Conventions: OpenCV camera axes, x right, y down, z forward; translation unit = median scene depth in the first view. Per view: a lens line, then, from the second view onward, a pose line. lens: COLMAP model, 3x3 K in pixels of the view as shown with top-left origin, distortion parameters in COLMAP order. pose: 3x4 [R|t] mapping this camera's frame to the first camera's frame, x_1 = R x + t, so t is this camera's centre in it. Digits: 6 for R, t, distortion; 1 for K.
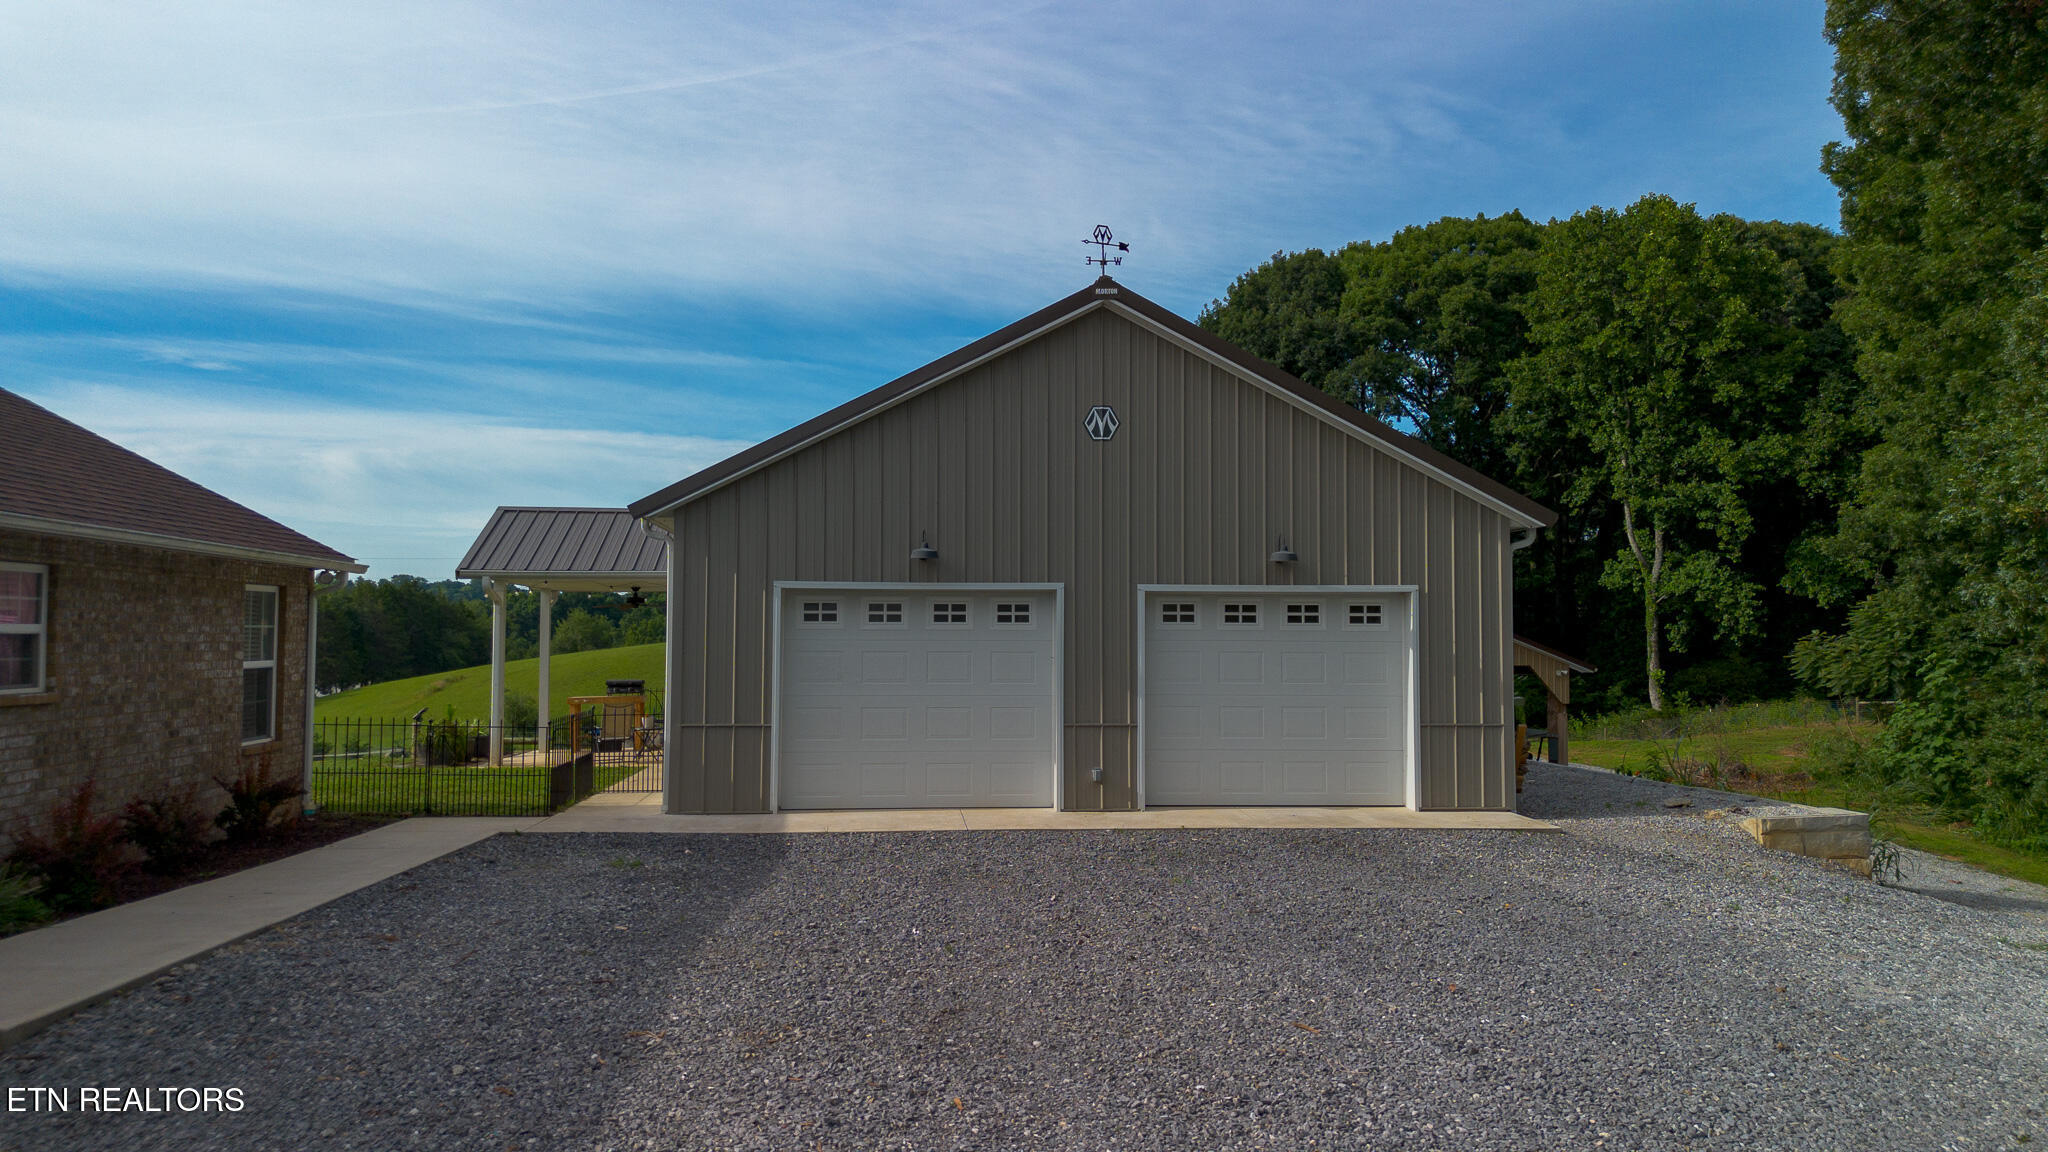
lens RADIAL K [[1448.3, 0, 1027.5], [0, 1448.3, 588.0], [0, 0, 1]] dist [0.086622, -0.093062]
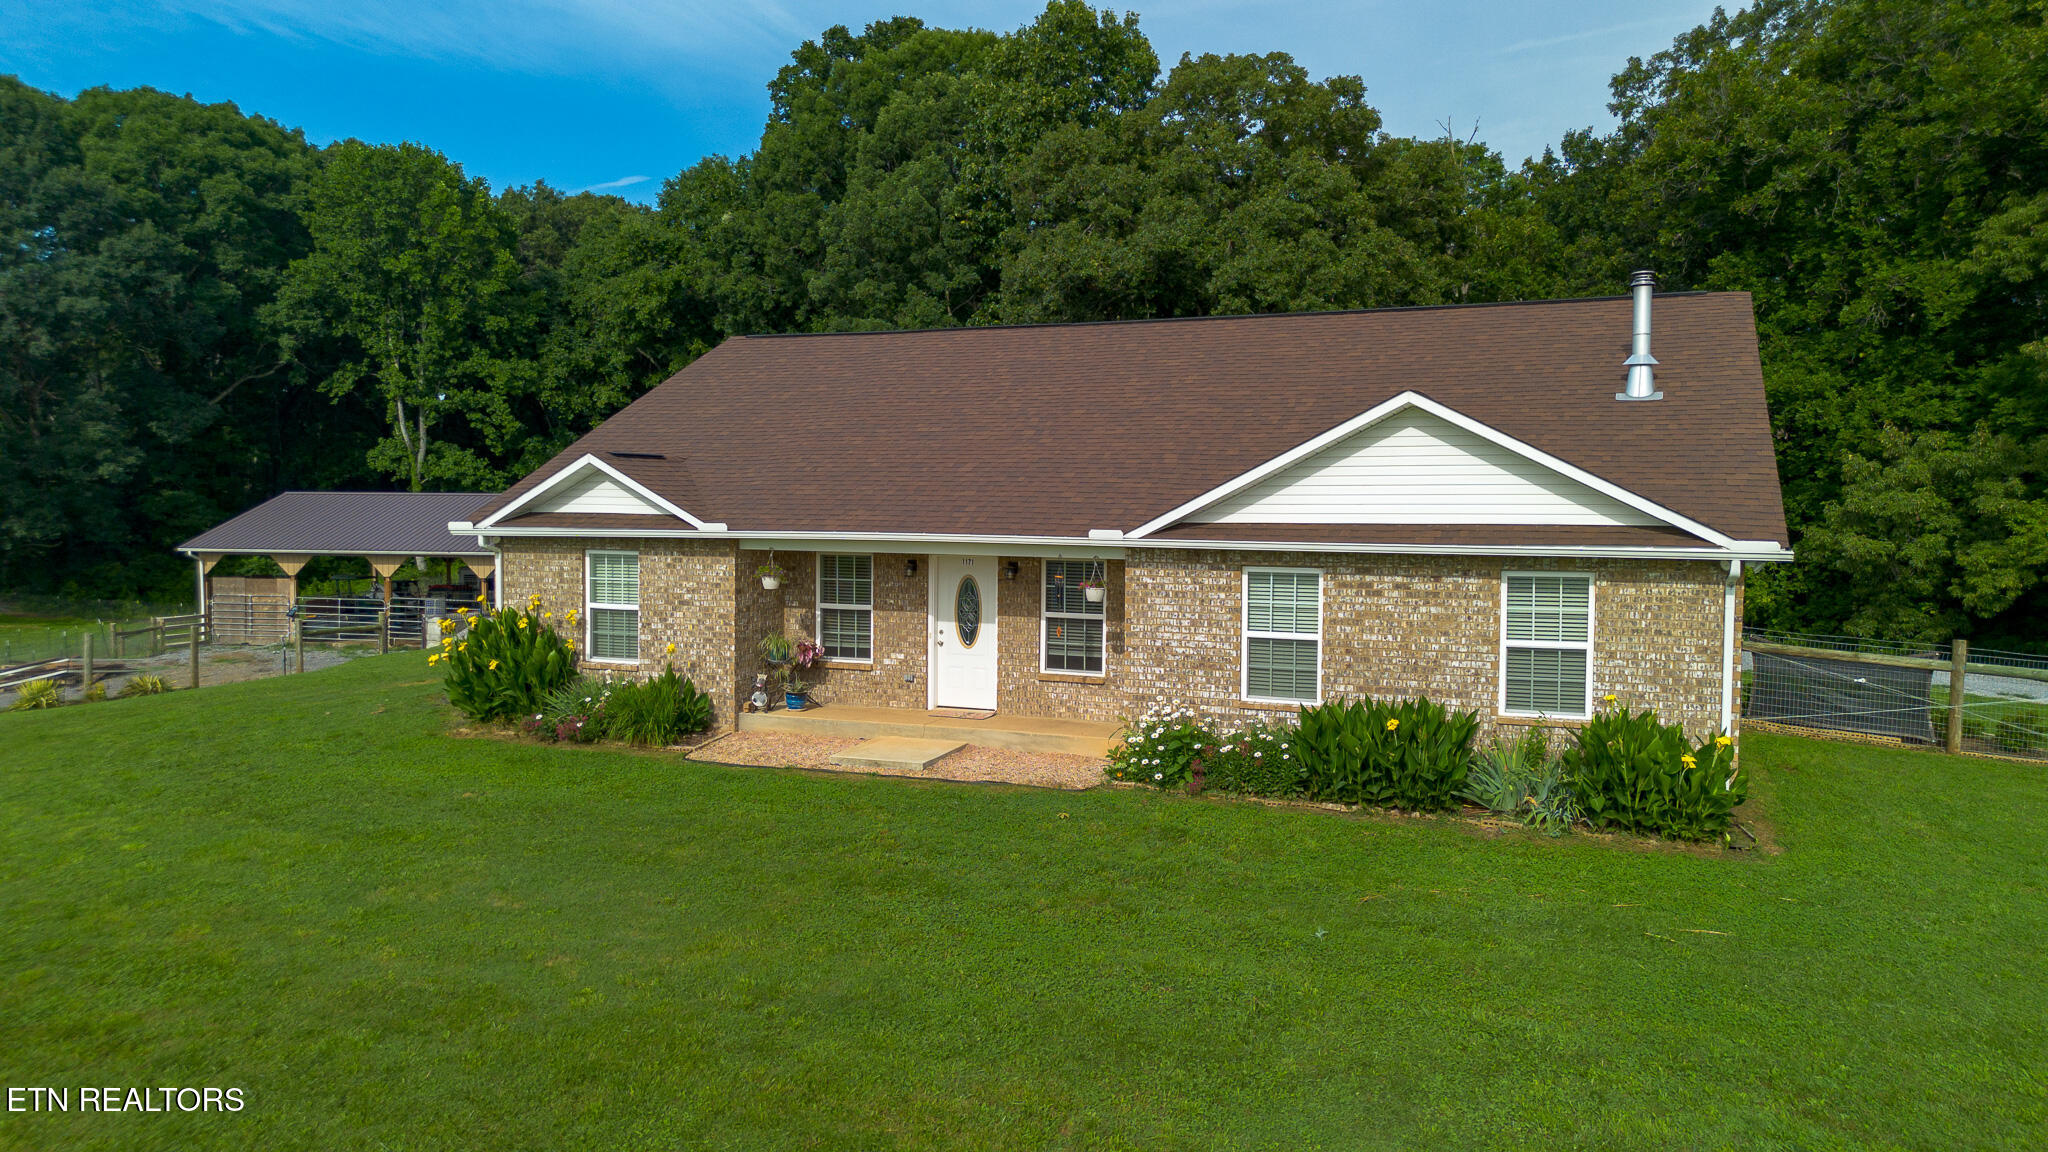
lens RADIAL K [[1453.8, 0, 1023.2], [0, 1453.8, 585.1], [0, 0, 1]] dist [0.063403, -0.065673]
pose [[0.473961, -0.046992, 0.879291, -0.443422], [-0.039272, 0.996453, 0.074423, -0.017774], [-0.879670, -0.069805, 0.470435, -0.026253]]
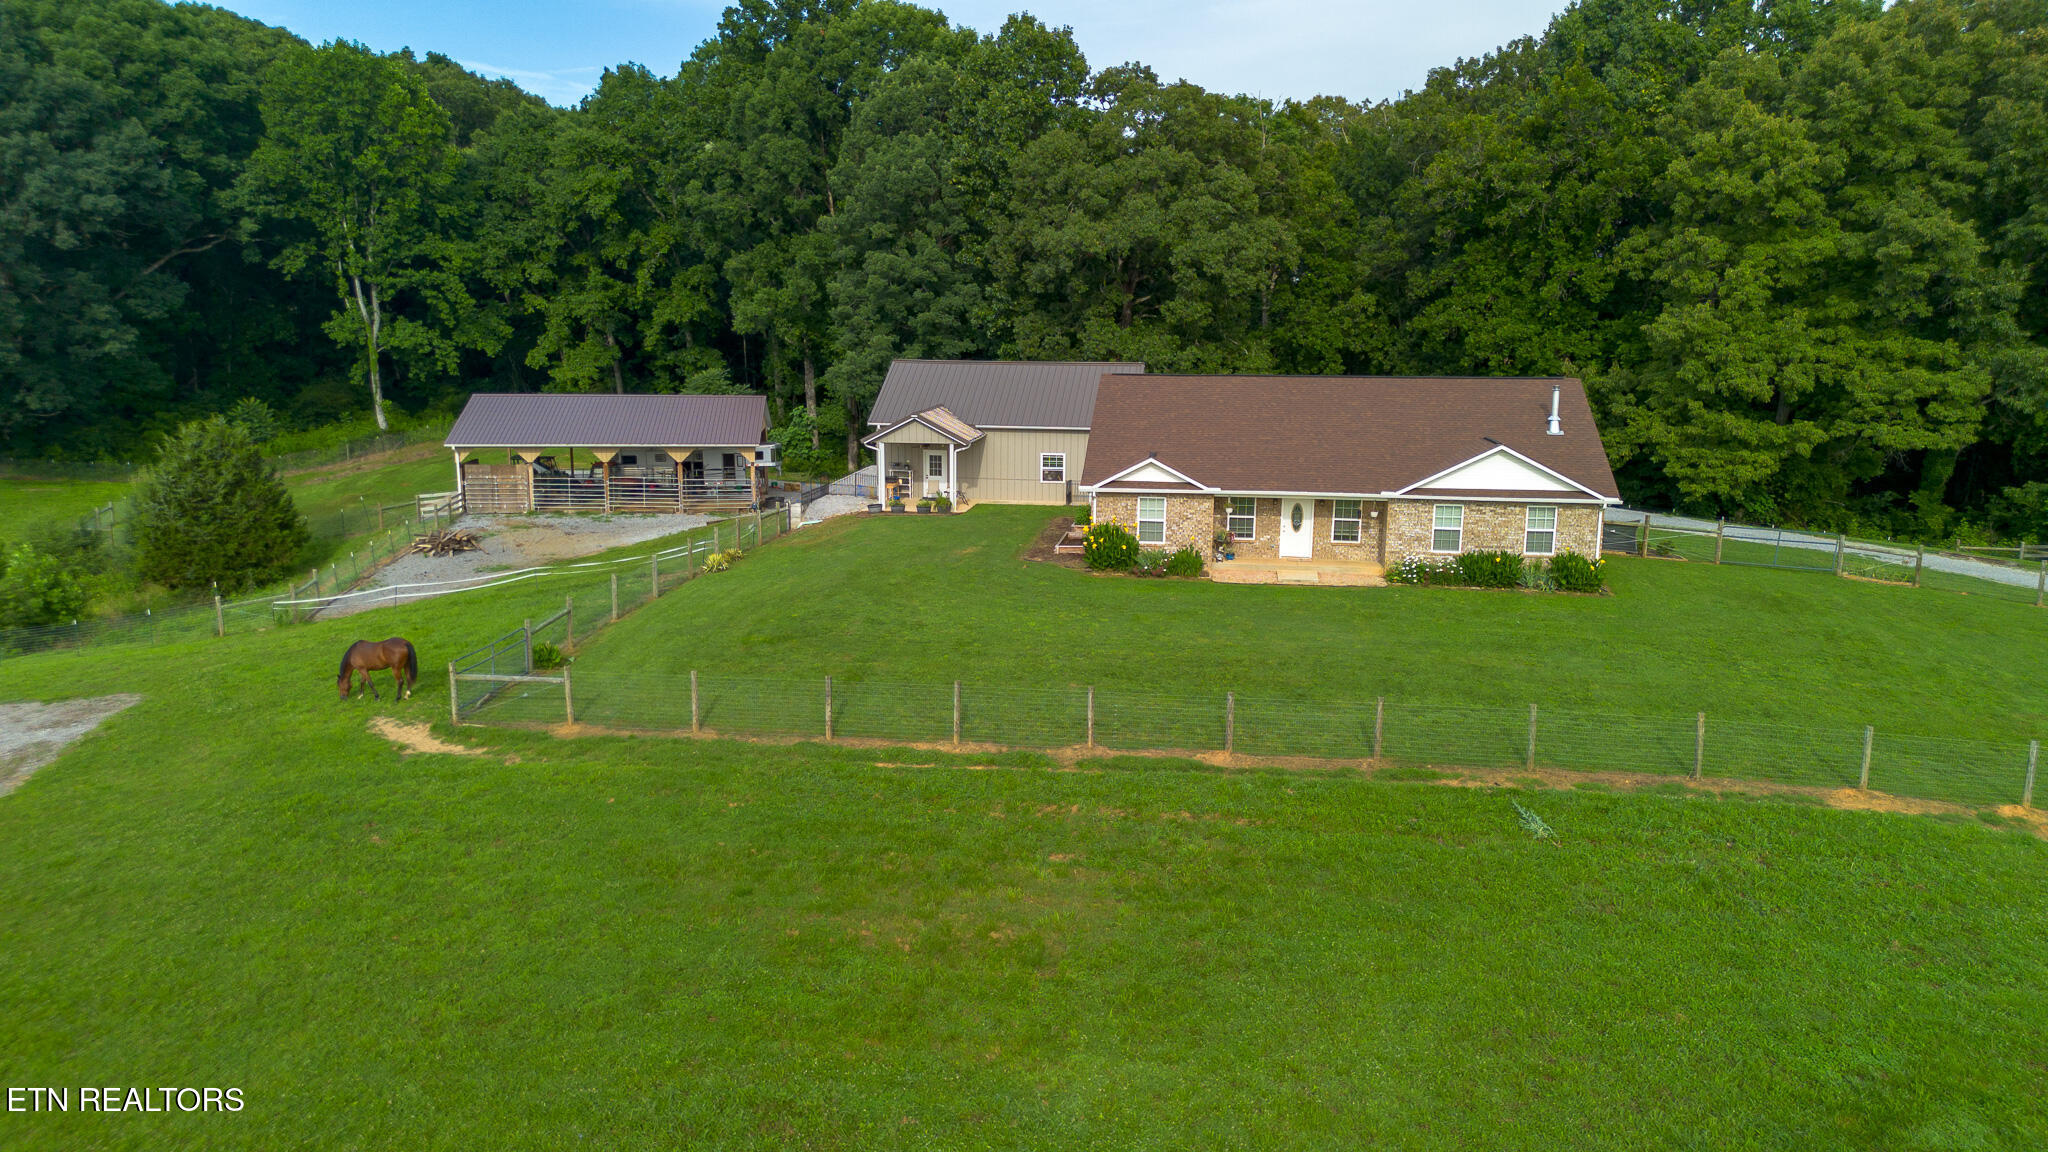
lens RADIAL K [[1447.7, 0, 1026.7], [0, 1447.7, 585.1], [0, 0, 1]] dist [0.062365, -0.057829]
pose [[0.242289, -0.183881, 0.952619, -0.843505], [-0.043545, 0.978825, 0.200015, -0.083704], [-0.969226, -0.089943, 0.229152, 0.066932]]
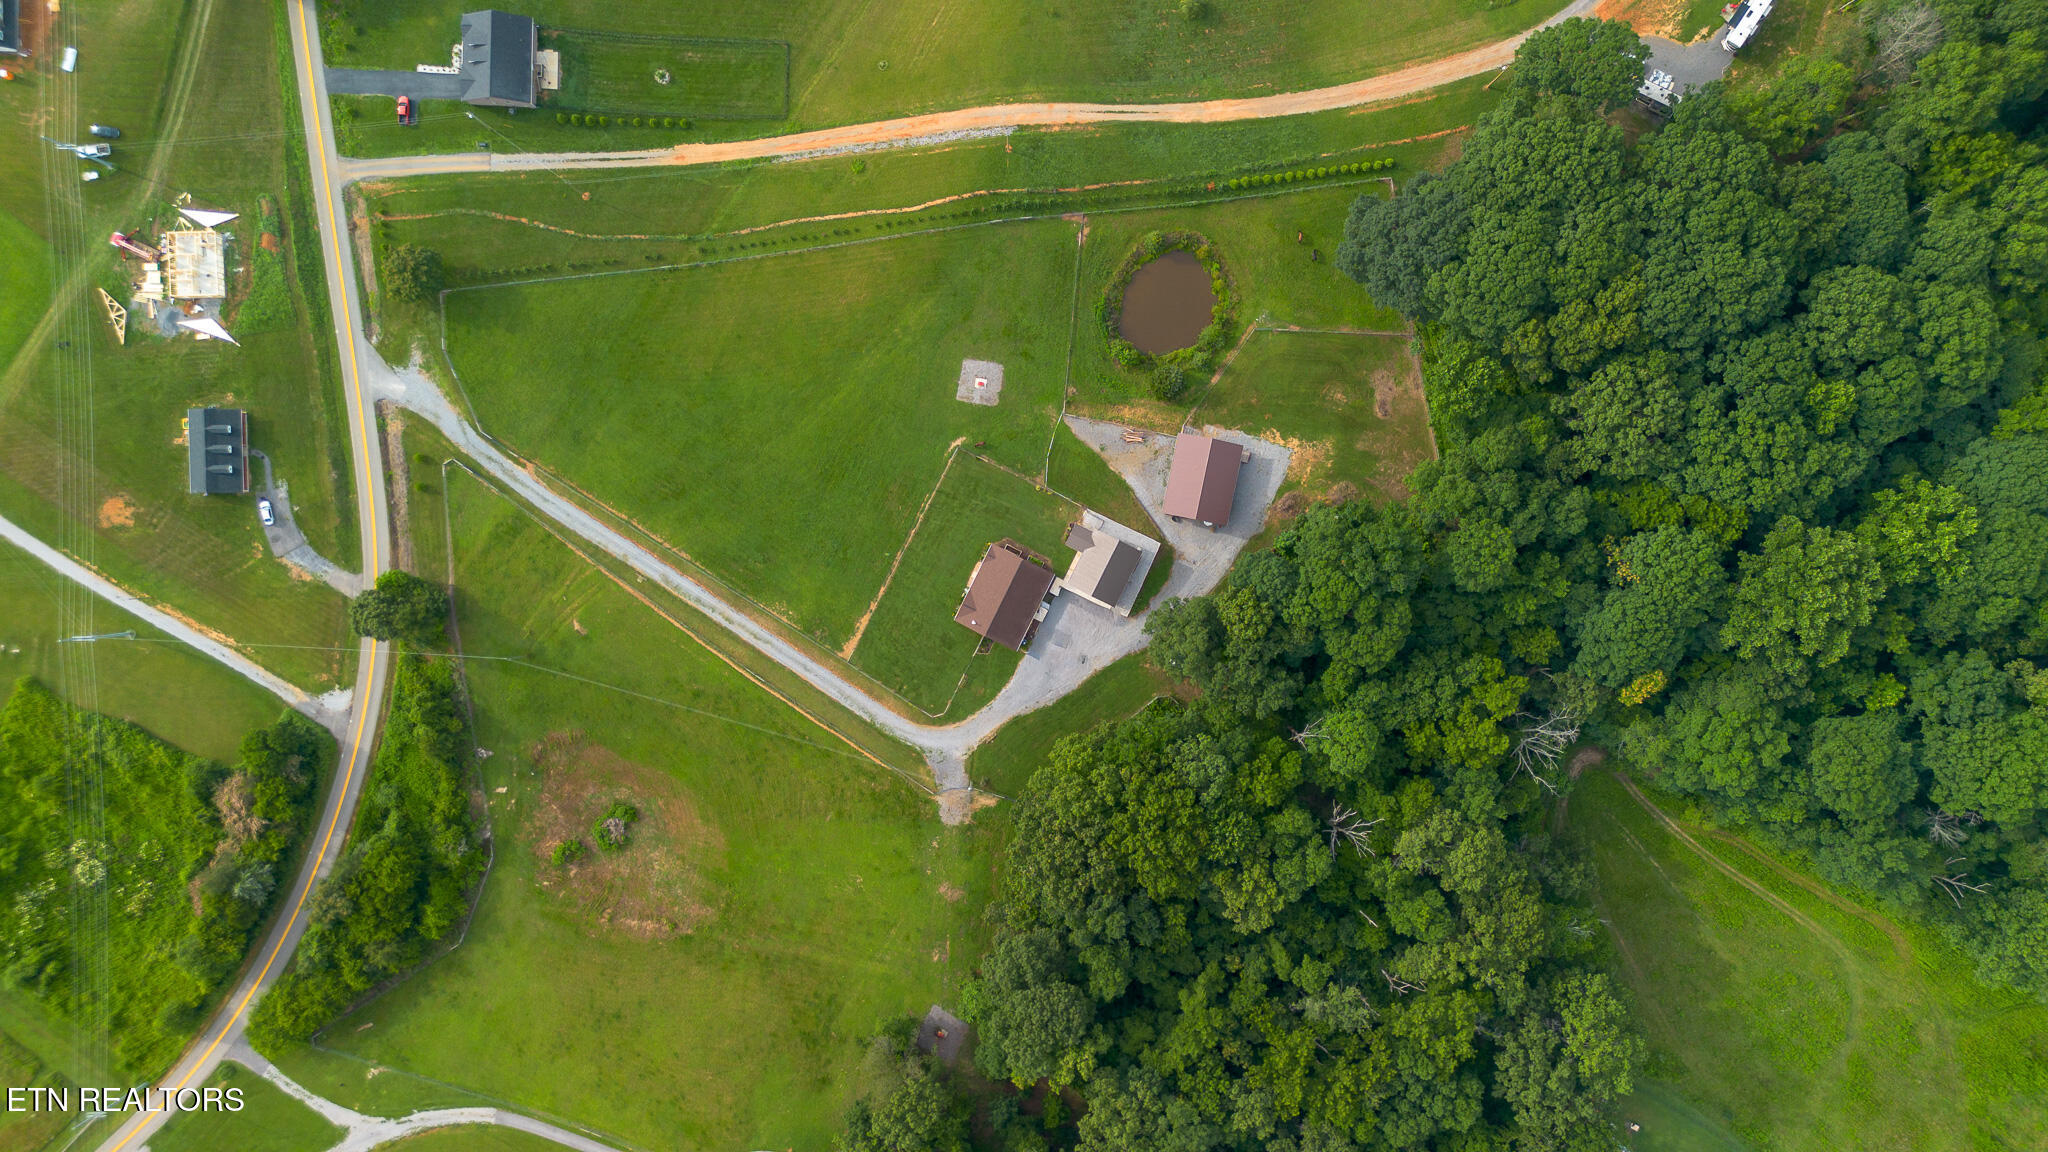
lens RADIAL K [[1447.7, 0, 1026.7], [0, 1447.7, 585.1], [0, 0, 1]] dist [0.062365, -0.057829]
pose [[0.846171, 0.532877, 0.006093, -0.154369], [0.030937, -0.060534, 0.997687, -3.558580], [0.532013, -0.844025, -0.067708, 0.386542]]
